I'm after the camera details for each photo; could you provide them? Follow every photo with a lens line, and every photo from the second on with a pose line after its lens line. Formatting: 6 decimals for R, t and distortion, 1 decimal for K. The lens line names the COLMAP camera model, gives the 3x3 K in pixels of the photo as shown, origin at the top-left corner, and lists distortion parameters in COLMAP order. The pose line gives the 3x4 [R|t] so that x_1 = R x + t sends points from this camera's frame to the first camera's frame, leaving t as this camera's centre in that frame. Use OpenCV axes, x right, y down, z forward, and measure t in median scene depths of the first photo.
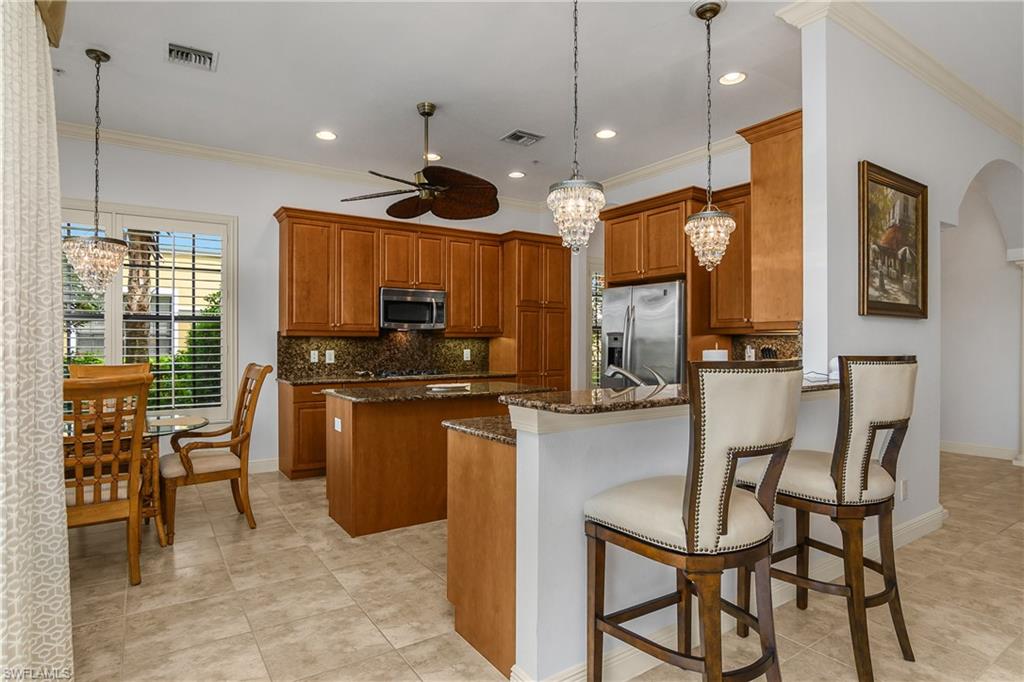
lens RADIAL K [[560.2, 0, 509.5], [0, 560.2, 343.0], [0, 0, 1]] dist [-0.023448, 0.002457]
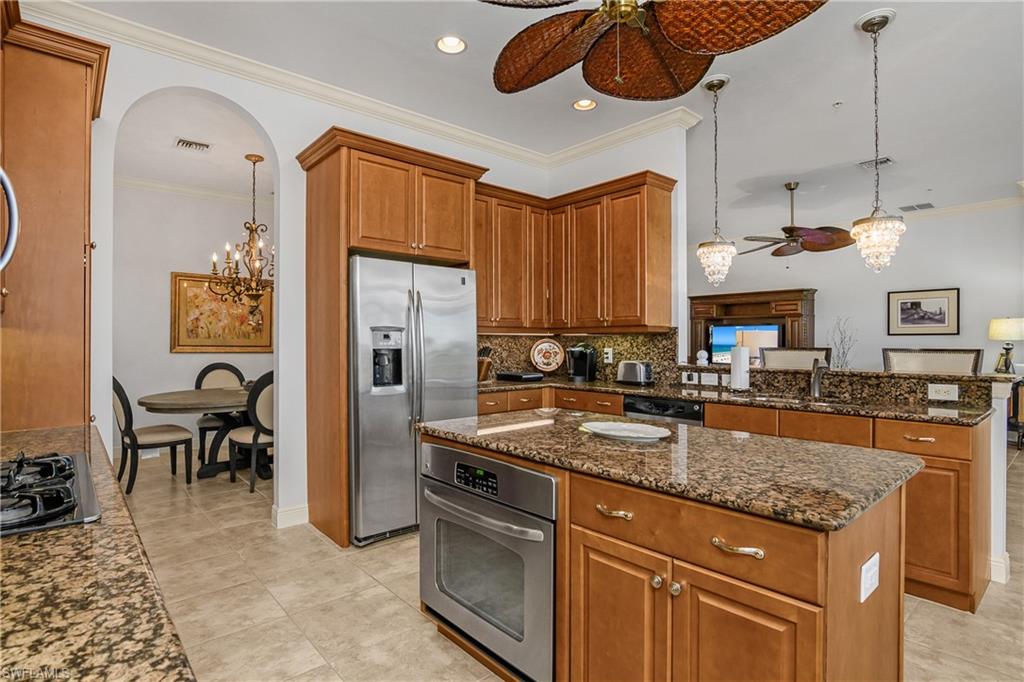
lens RADIAL K [[512.0, 0, 507.6], [0, 512.0, 342.6], [0, 0, 1]] dist [-0.026686, 0.008750]
pose [[-0.127157, -0.003158, 0.991878, -0.451127], [0.002223, 0.999992, 0.003469, -0.001996], [-0.991880, 0.002646, -0.127149, 0.976025]]
